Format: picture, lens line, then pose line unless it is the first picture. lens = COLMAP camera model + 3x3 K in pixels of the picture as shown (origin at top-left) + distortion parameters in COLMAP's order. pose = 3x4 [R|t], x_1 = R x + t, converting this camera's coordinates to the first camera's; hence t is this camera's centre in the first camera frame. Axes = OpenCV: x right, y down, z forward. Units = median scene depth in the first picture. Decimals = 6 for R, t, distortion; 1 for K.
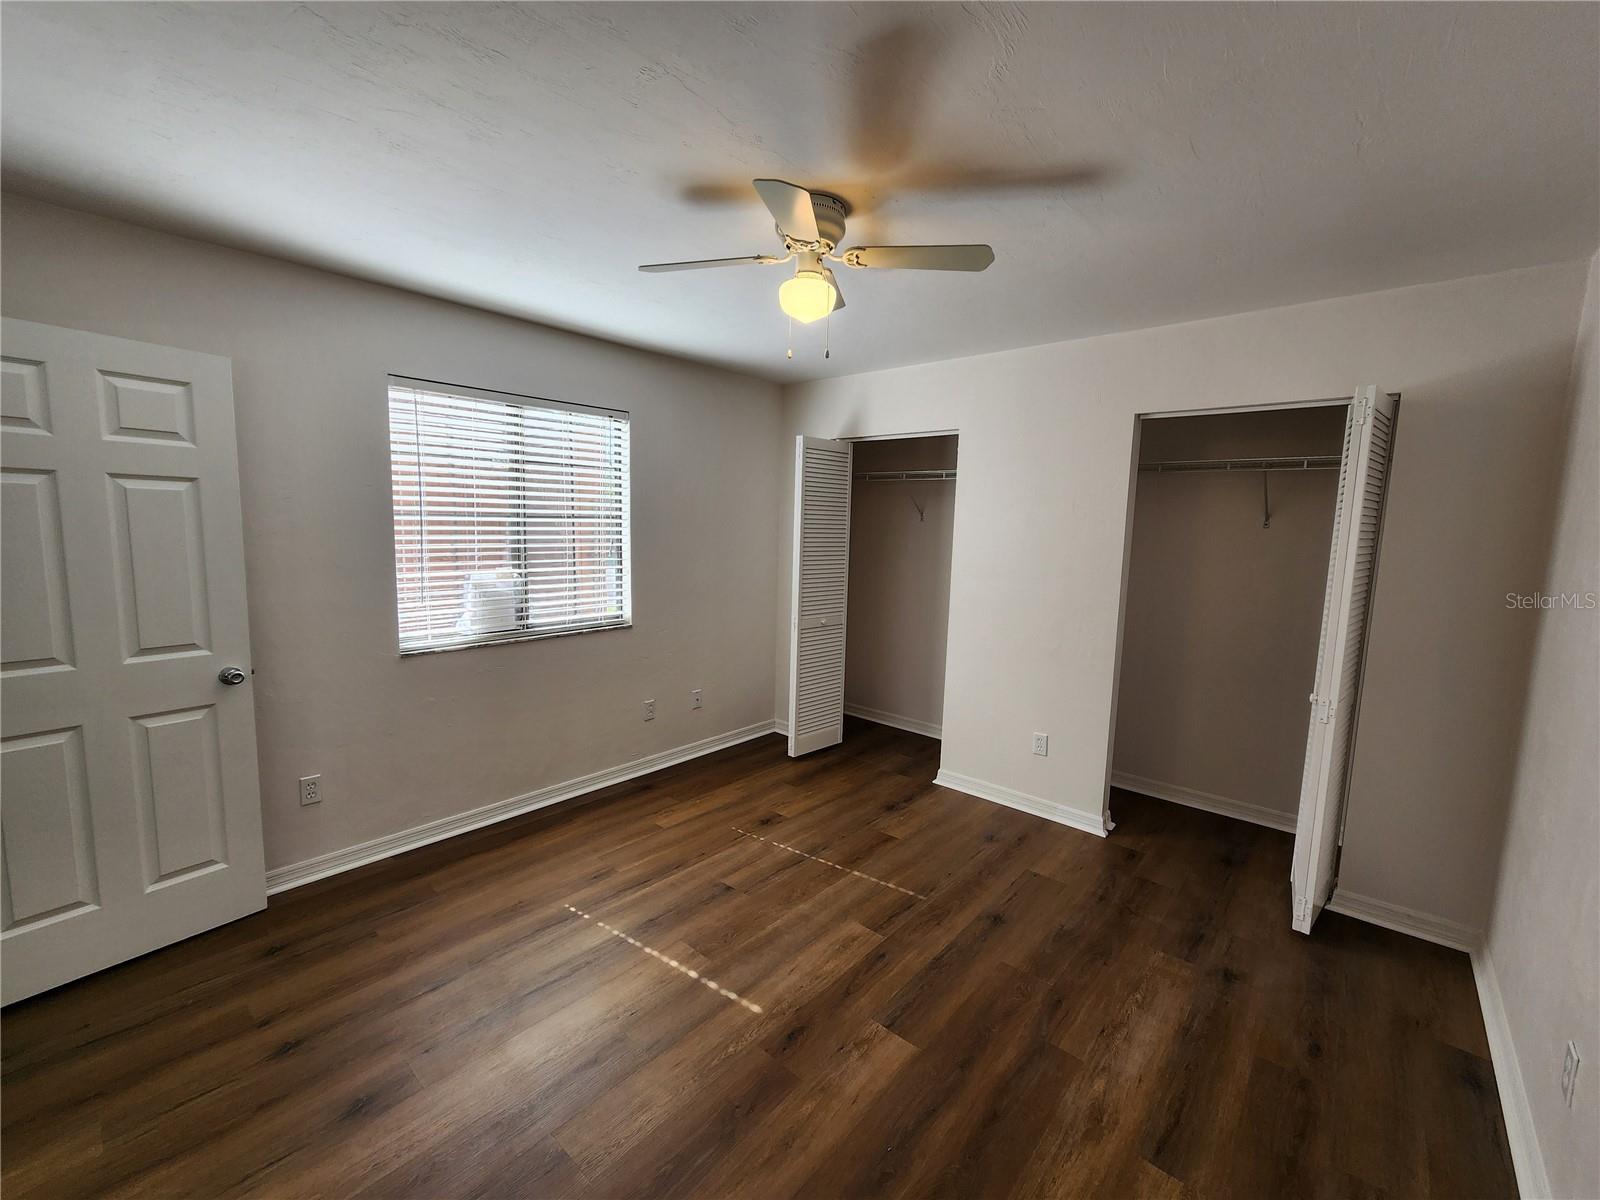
lens RADIAL K [[659.2, 0, 803.0], [0, 659.2, 602.0], [0, 0, 1]] dist [0.002474, 0.000050]
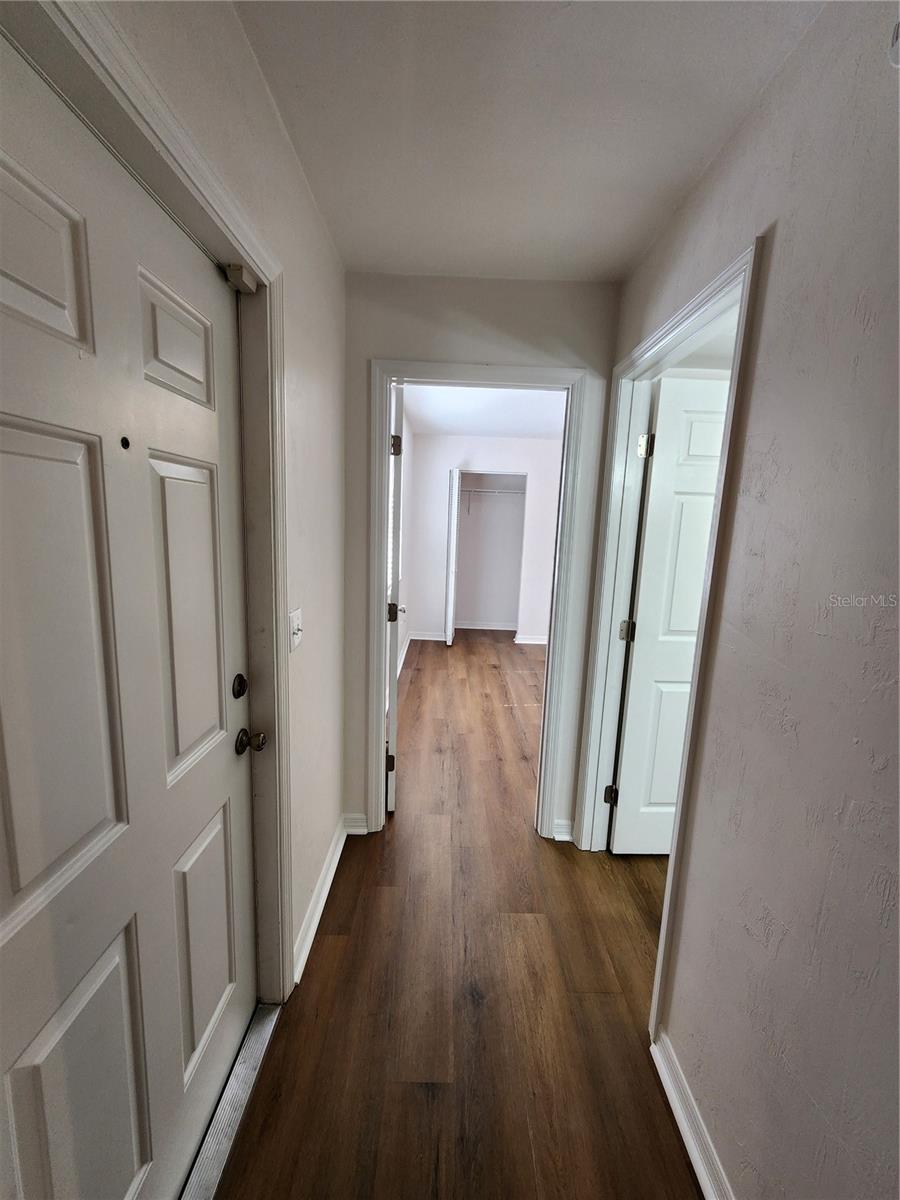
lens RADIAL K [[494.4, 0, 455.7], [0, 494.4, 597.5], [0, 0, 1]] dist [0.002474, 0.000050]
pose [[0.742253, -0.103578, 0.662067, -1.288585], [0.067669, 0.994517, 0.079724, -0.007738], [-0.666694, -0.014374, 0.745192, -0.049188]]
